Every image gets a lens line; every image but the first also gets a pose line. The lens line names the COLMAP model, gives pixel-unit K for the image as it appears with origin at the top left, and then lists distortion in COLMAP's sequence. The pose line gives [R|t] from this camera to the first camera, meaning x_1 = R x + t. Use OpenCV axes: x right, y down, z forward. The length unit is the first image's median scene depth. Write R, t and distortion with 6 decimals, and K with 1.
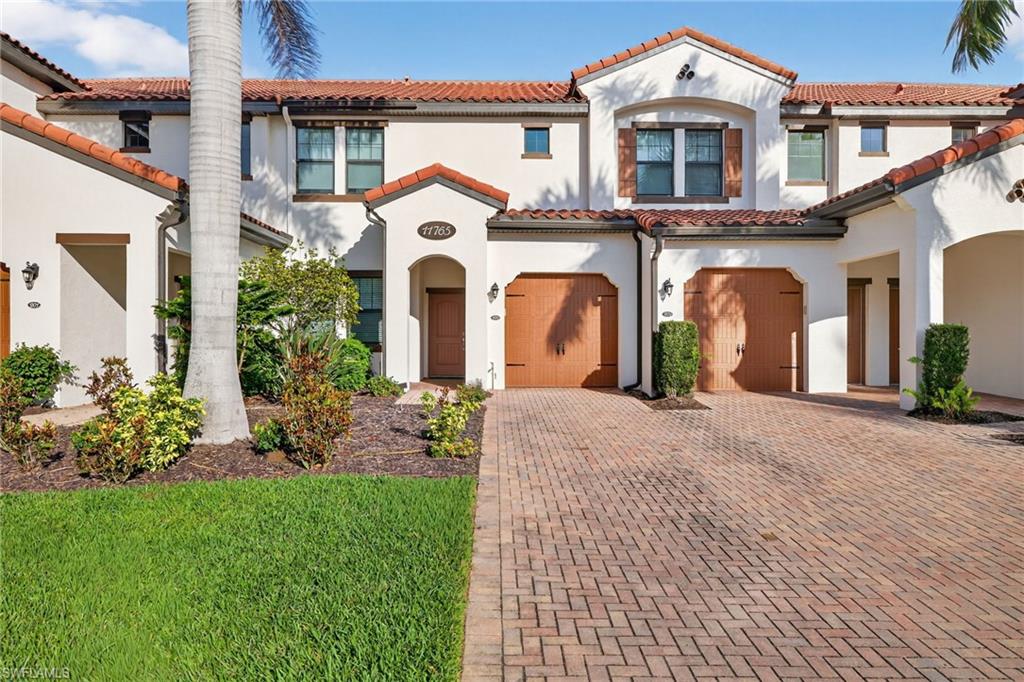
lens RADIAL K [[671.5, 0, 510.6], [0, 671.5, 339.3], [0, 0, 1]] dist [-0.002129, 0.015053]
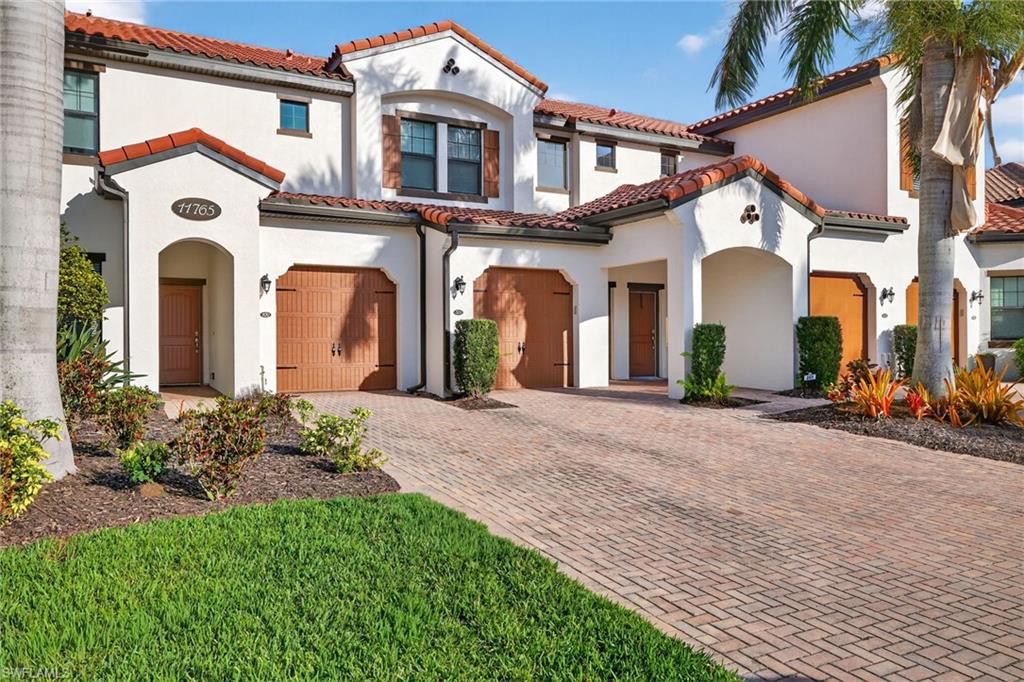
lens RADIAL K [[710.7, 0, 512.3], [0, 710.7, 339.1], [0, 0, 1]] dist [0.006269, 0.004112]
pose [[0.894030, -0.005247, 0.447977, -0.155949], [0.005495, 0.999985, 0.000746, 0.001108], [-0.447974, 0.001795, 0.894045, 0.035052]]
